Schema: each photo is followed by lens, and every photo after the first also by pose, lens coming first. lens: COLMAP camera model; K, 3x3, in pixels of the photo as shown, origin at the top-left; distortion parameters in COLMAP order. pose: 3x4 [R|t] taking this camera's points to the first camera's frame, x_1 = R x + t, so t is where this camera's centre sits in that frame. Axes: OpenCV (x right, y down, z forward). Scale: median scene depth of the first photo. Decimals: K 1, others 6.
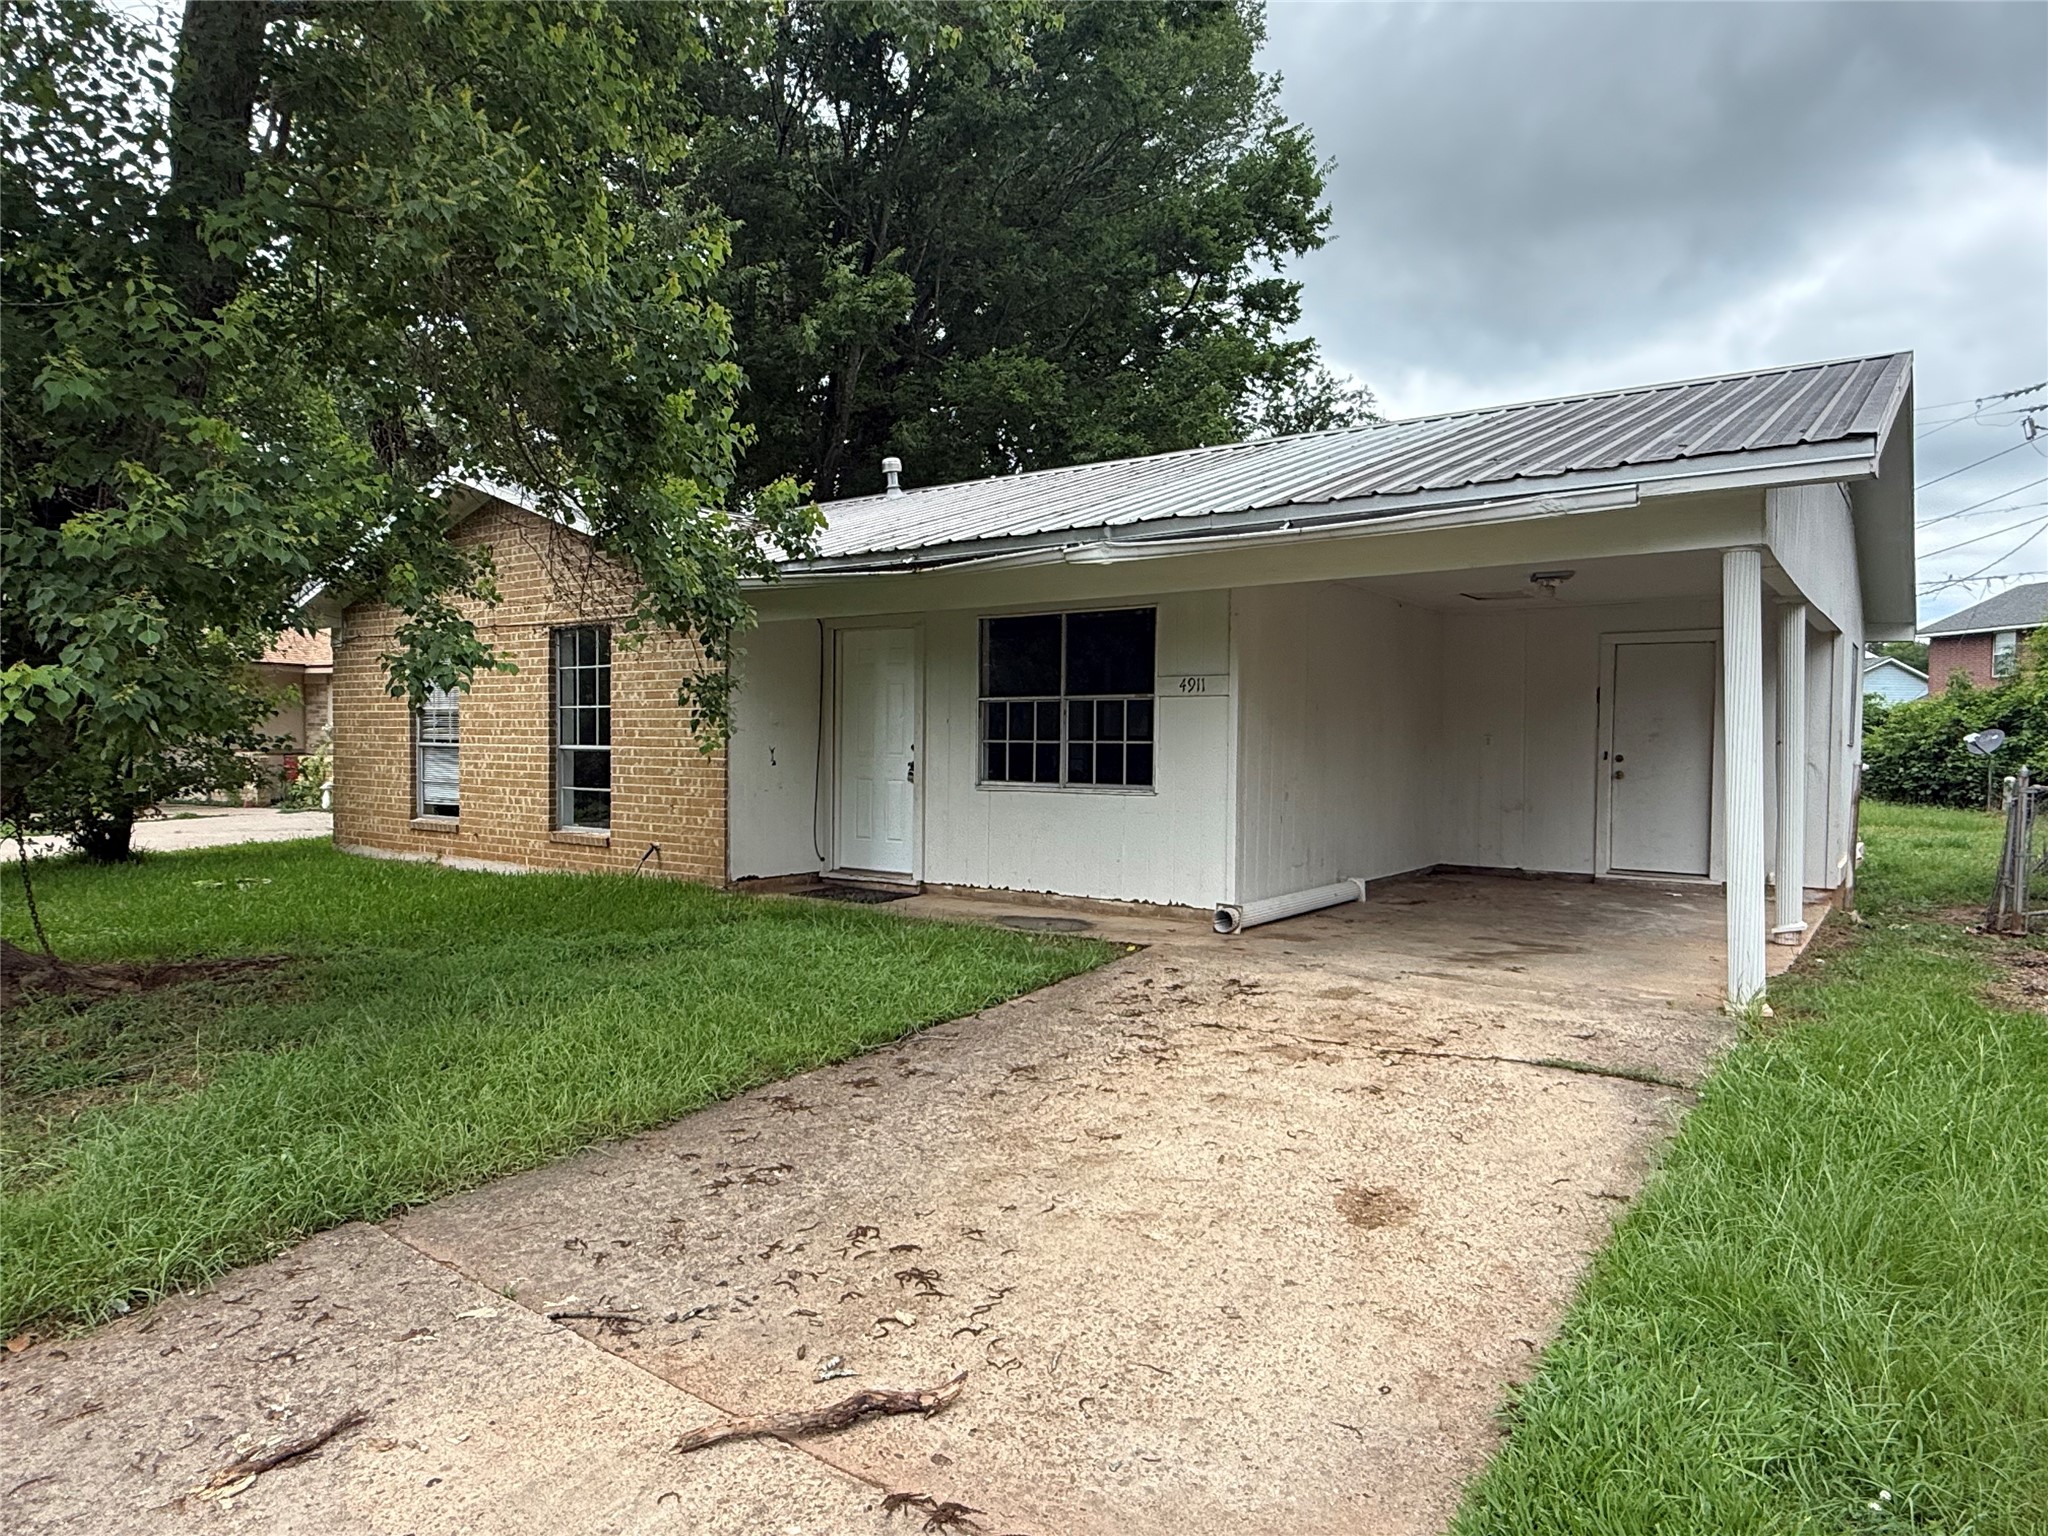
lens RADIAL K [[1249.4, 0, 1026.2], [0, 1249.4, 762.5], [0, 0, 1]] dist [0.007713, 0.000454]
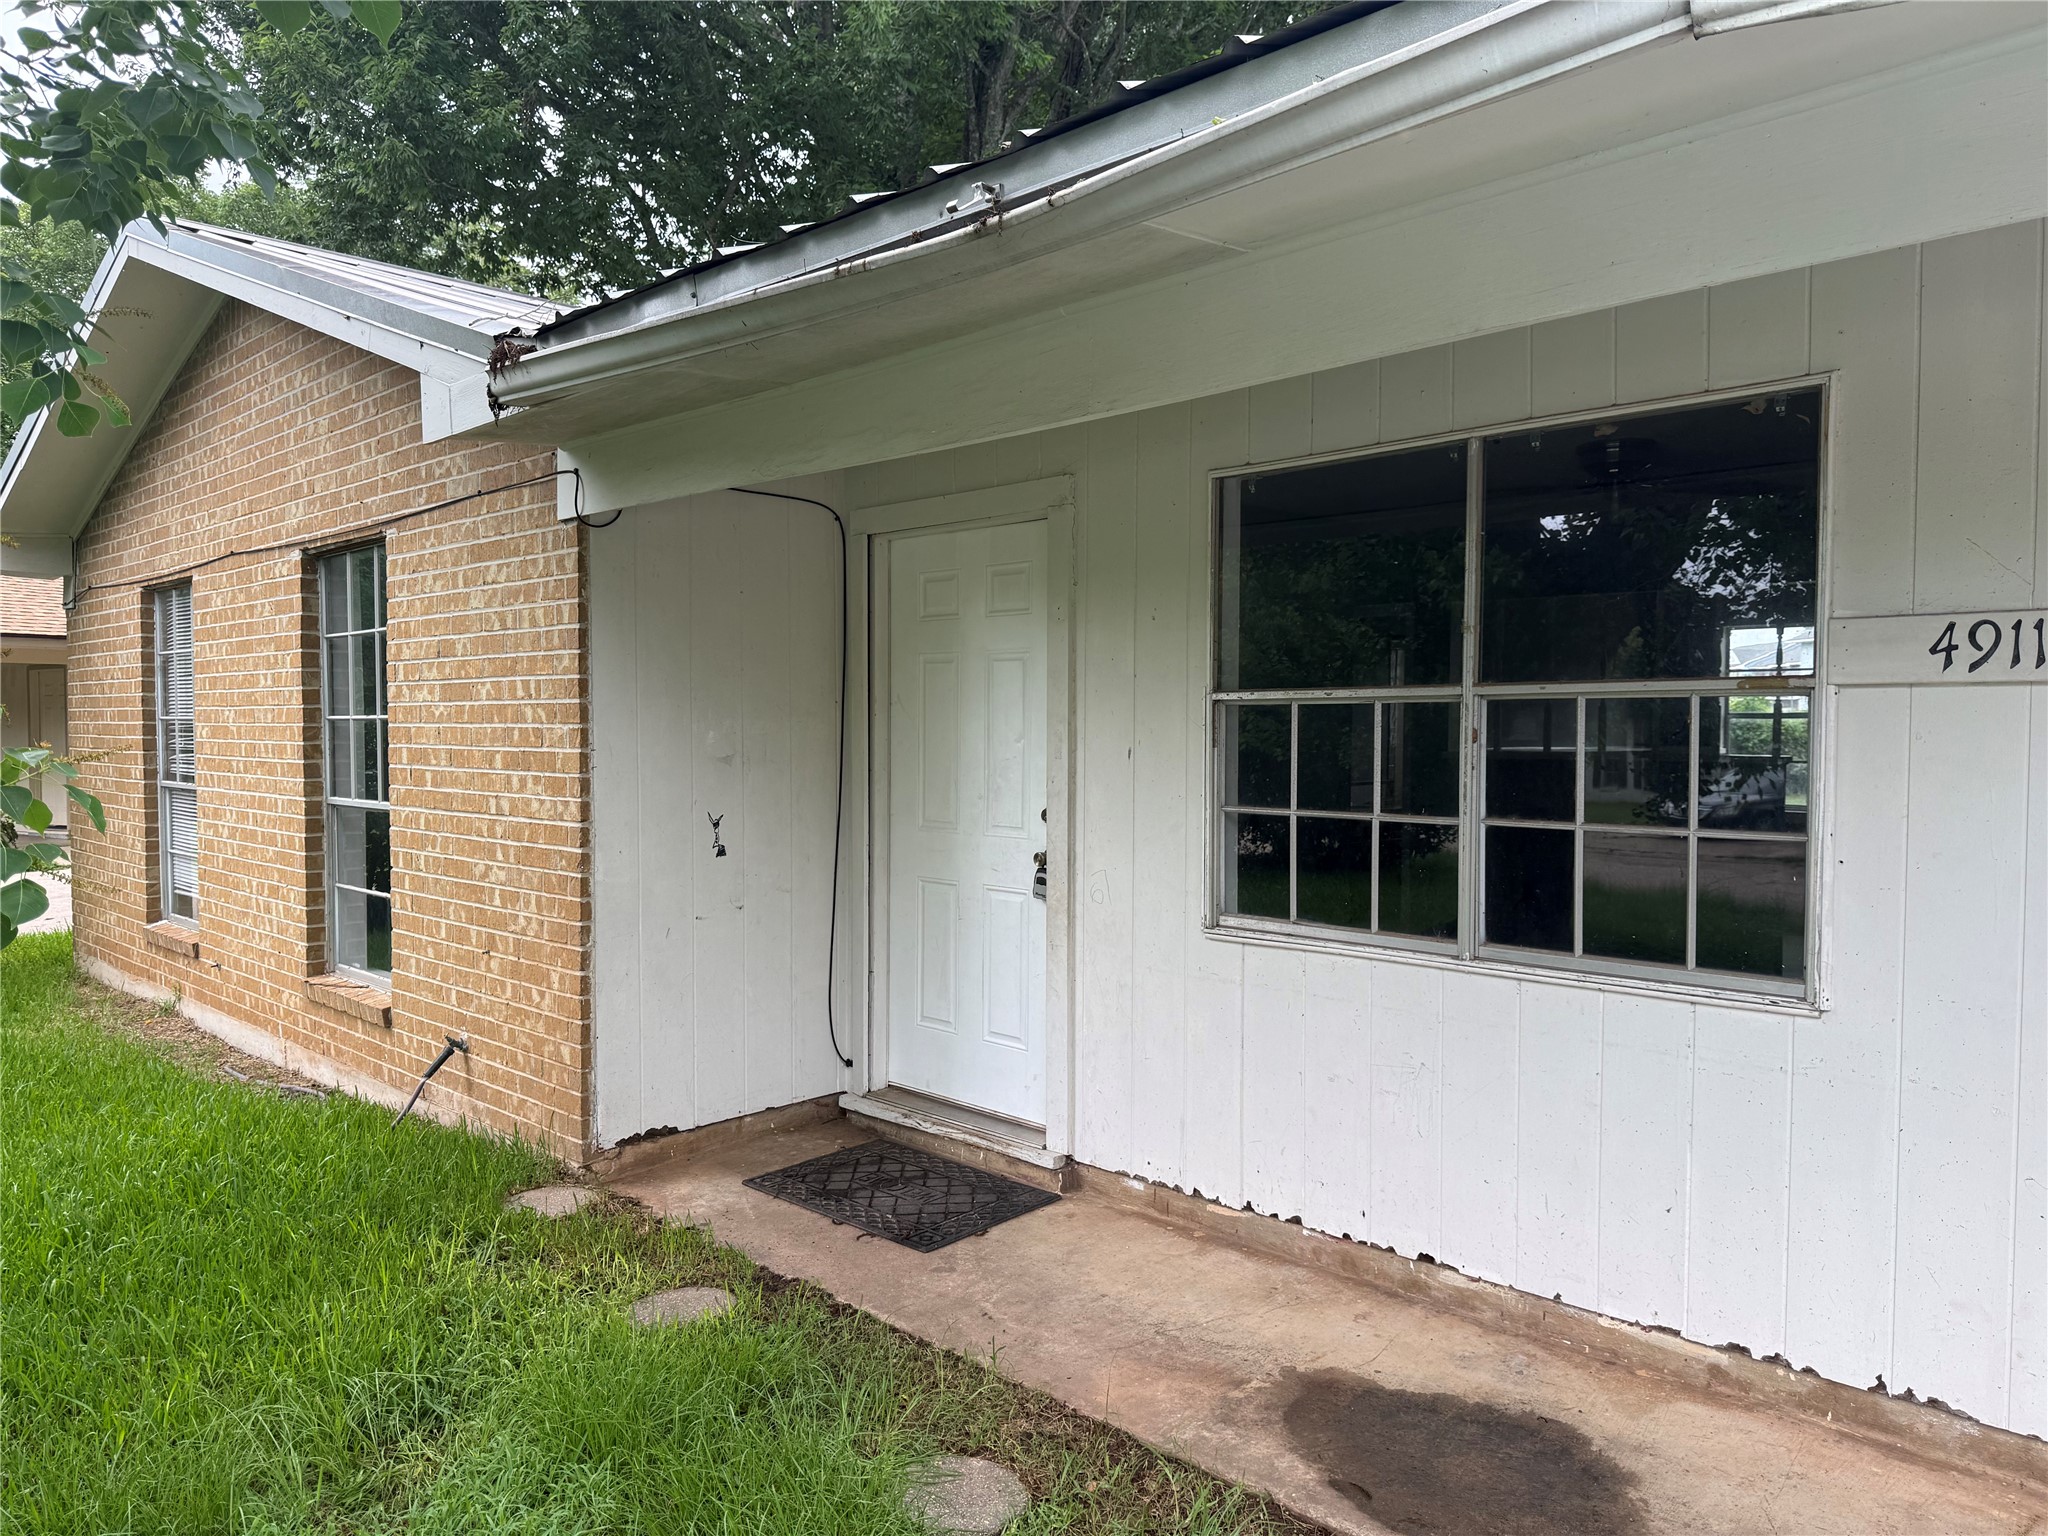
lens RADIAL K [[1438.7, 0, 1031.4], [0, 1438.7, 772.2], [0, 0, 1]] dist [0.009251, 0.000113]
pose [[0.989973, -0.002000, -0.141240, -0.029631], [0.003678, 0.999926, 0.011621, -0.031495], [0.141207, -0.012023, 0.989907, 0.537622]]
